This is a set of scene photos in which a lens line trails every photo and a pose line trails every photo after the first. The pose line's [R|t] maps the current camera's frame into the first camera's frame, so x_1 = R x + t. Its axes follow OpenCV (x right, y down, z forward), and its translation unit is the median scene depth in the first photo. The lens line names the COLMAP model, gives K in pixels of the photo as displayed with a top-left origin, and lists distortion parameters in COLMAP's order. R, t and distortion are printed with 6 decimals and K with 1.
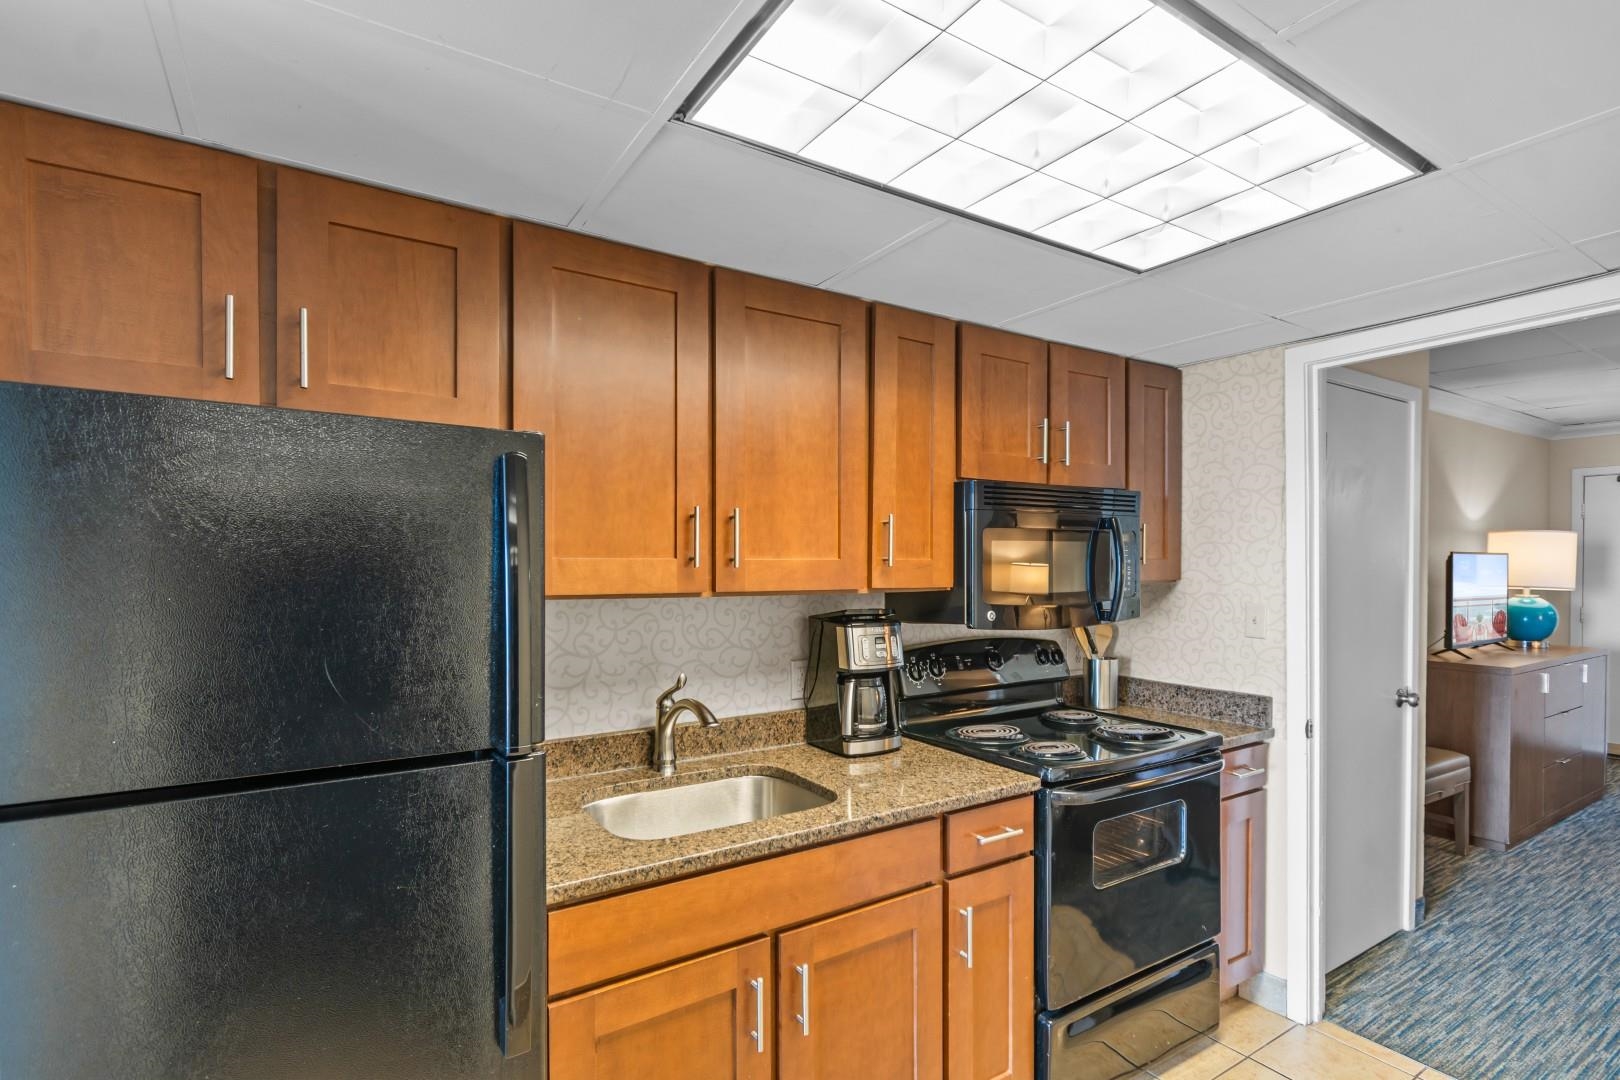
lens RADIAL K [[785.4, 0, 810.3], [0, 785.4, 564.7], [0, 0, 1]] dist [0.000668, -0.000532]
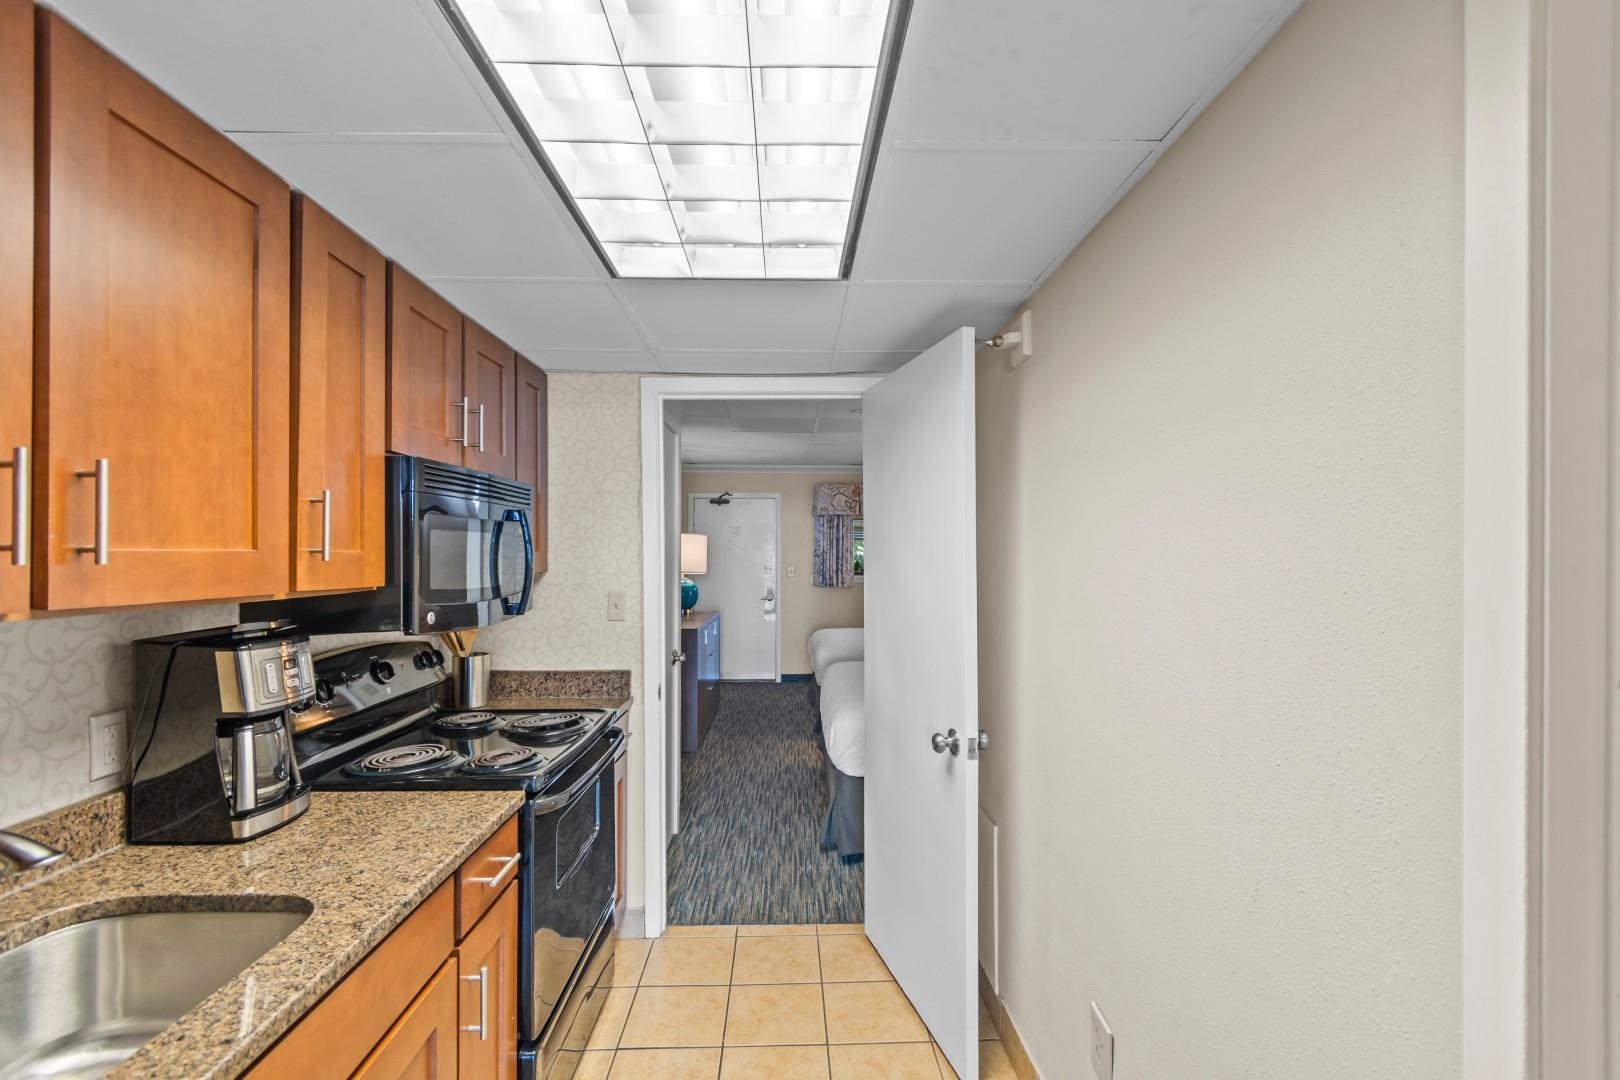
lens RADIAL K [[719.5, 0, 807.7], [0, 719.5, 550.1], [0, 0, 1]] dist [0.002788, -0.000301]
pose [[0.517721, 0.006532, 0.855524, -0.219454], [0.001829, 0.999960, -0.008742, -0.000981], [-0.855547, 0.006091, 0.517689, 0.240424]]
